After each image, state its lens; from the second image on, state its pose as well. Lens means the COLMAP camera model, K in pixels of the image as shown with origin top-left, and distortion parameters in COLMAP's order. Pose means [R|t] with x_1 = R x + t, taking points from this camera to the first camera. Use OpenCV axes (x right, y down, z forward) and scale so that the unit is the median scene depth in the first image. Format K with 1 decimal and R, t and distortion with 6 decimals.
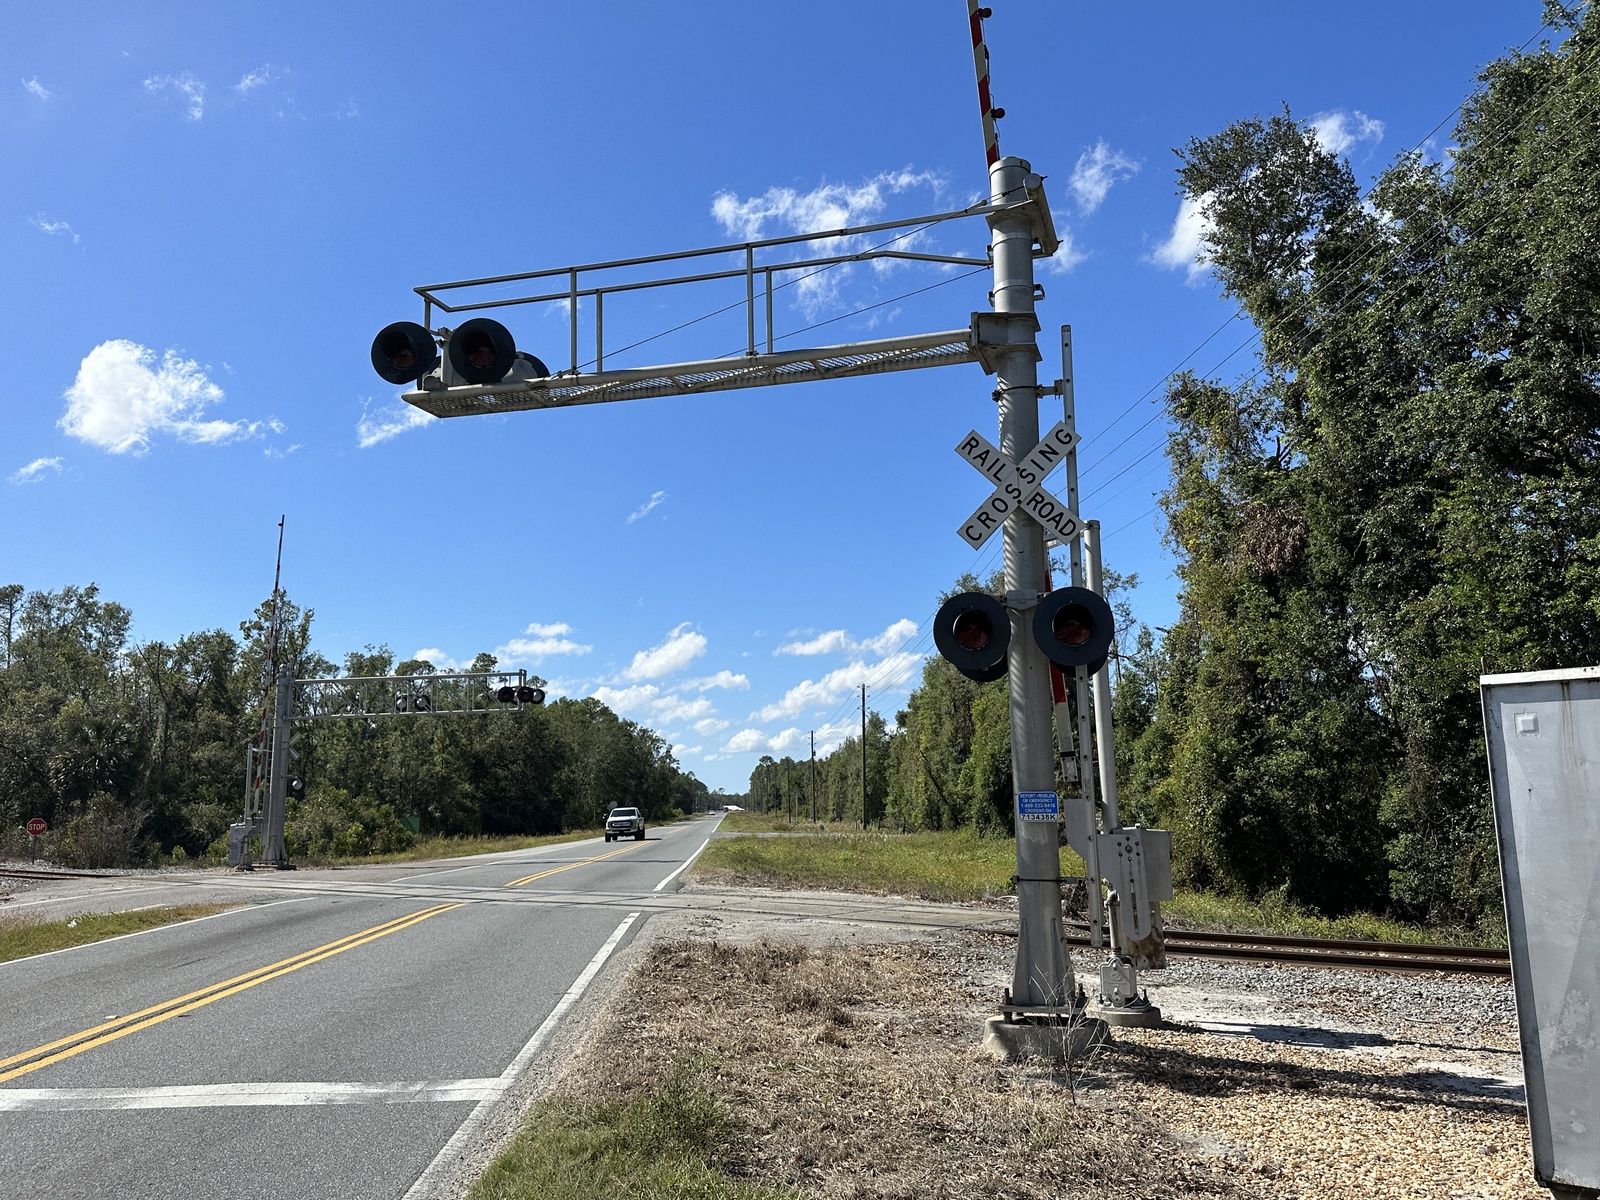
lens RADIAL K [[1317.3, 0, 846.1], [0, 1317.3, 545.4], [0, 0, 1]] dist [0.124948, -0.256868]
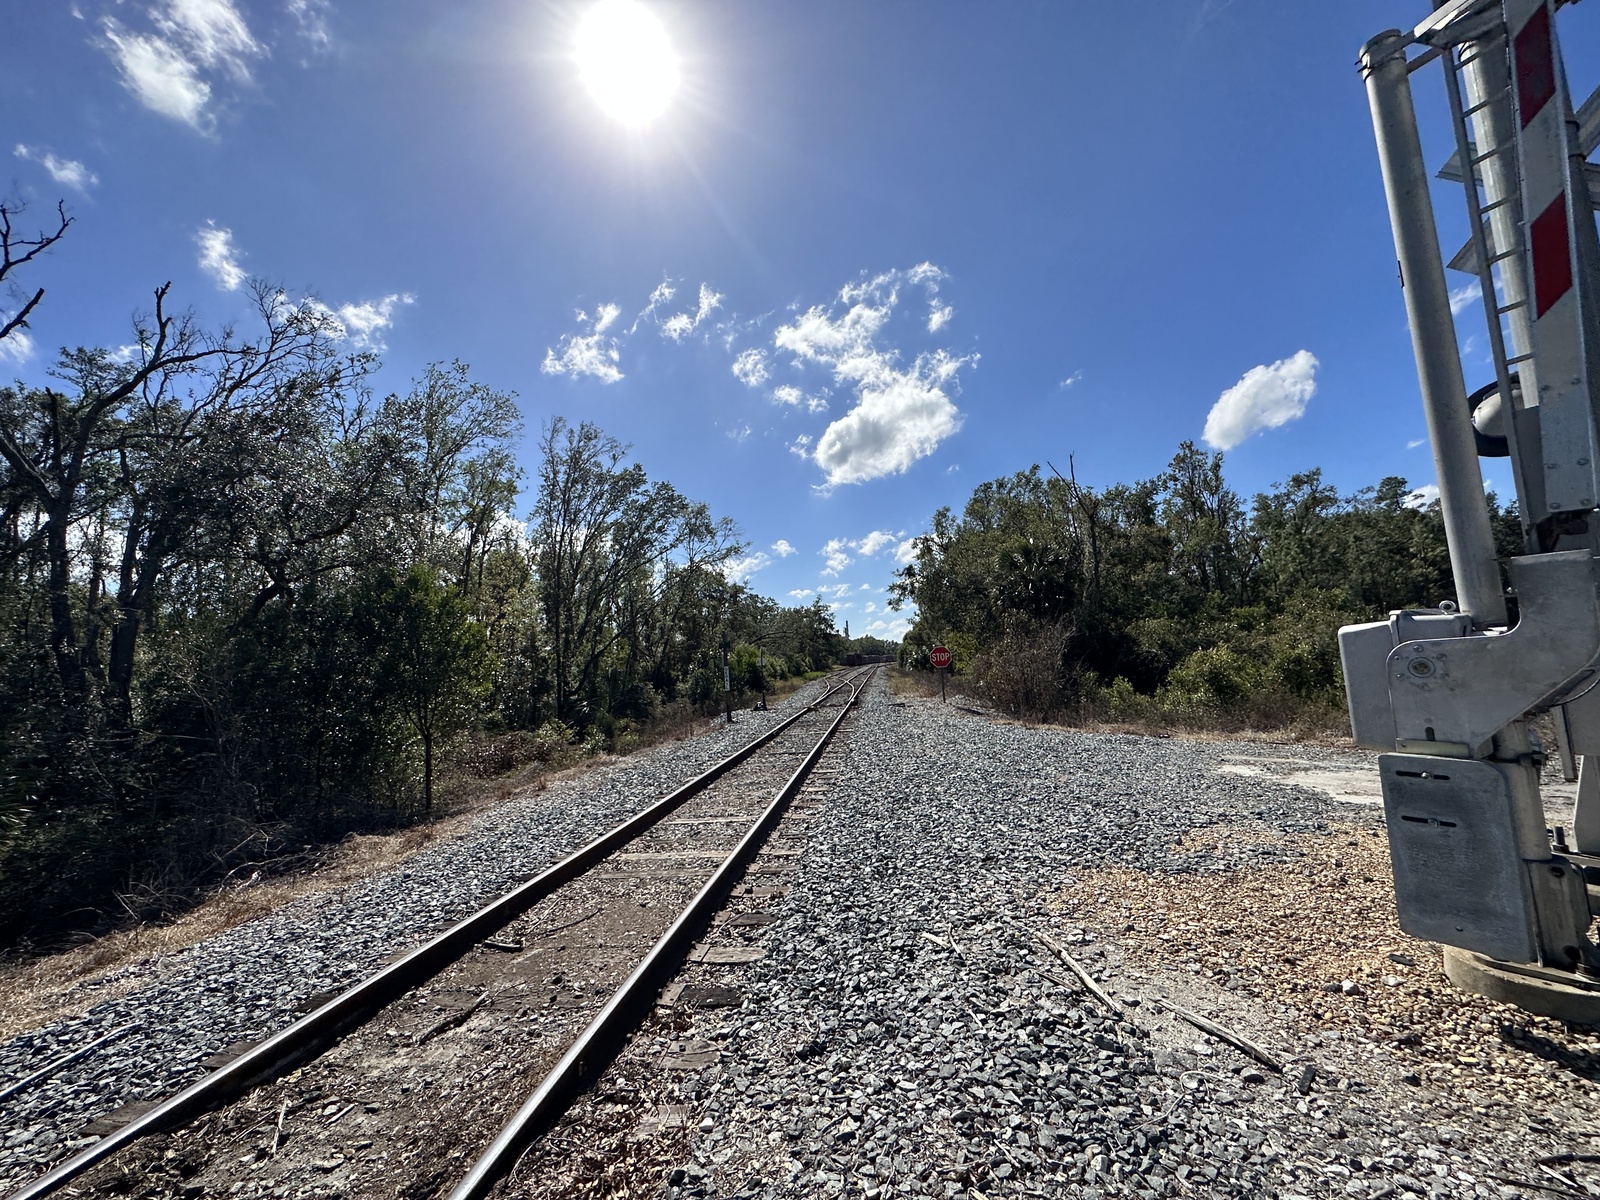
lens RADIAL K [[640.8, 0, 800.0], [0, 640.8, 600.0], [0, 0, 1]] dist [-0.018448, 0.000125]
pose [[0.582119, -0.101636, -0.806727, -0.436593], [0.209409, 0.977428, 0.027964, 0.188496], [0.785675, -0.185215, 0.590263, 0.895987]]
